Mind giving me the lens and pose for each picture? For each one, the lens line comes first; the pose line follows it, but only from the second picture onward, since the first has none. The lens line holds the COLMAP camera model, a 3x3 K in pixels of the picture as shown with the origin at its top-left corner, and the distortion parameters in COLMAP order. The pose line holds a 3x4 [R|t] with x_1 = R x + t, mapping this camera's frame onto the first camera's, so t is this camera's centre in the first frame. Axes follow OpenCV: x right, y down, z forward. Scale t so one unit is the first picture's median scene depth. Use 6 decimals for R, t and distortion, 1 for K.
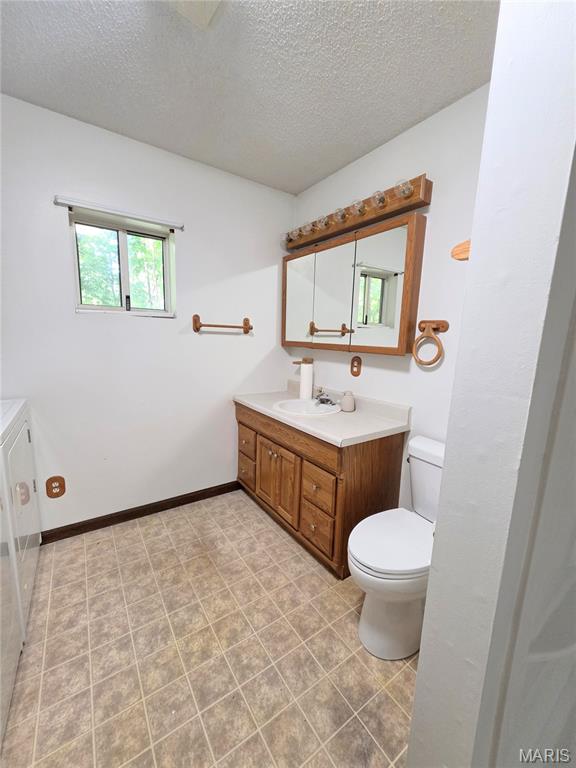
lens RADIAL K [[305.7, 0, 286.6], [0, 305.7, 385.8], [0, 0, 1]] dist [-0.001696, -0.000605]
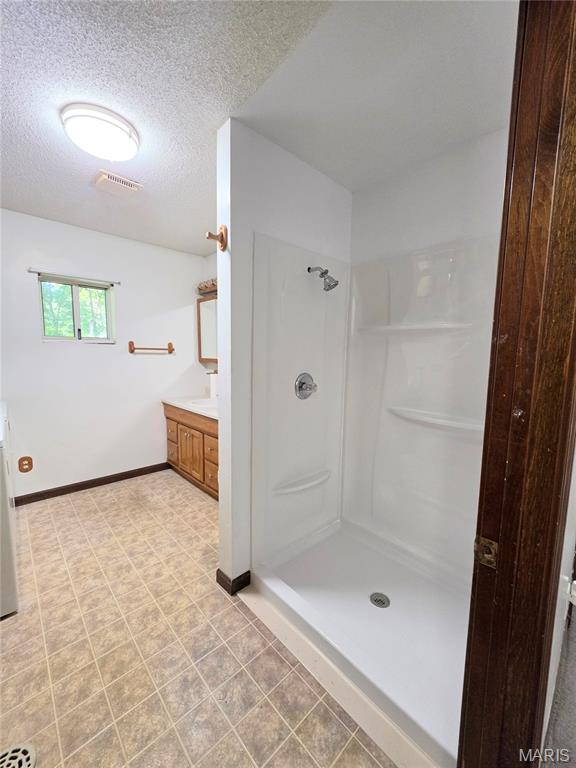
lens RADIAL K [[305.7, 0, 289.0], [0, 305.7, 384.7], [0, 0, 1]] dist [-0.001696, -0.000605]
pose [[0.988017, -0.032607, 0.150862, 0.224711], [0.040529, 0.997940, -0.049741, 0.075136], [-0.148929, 0.055259, 0.987303, -0.541798]]
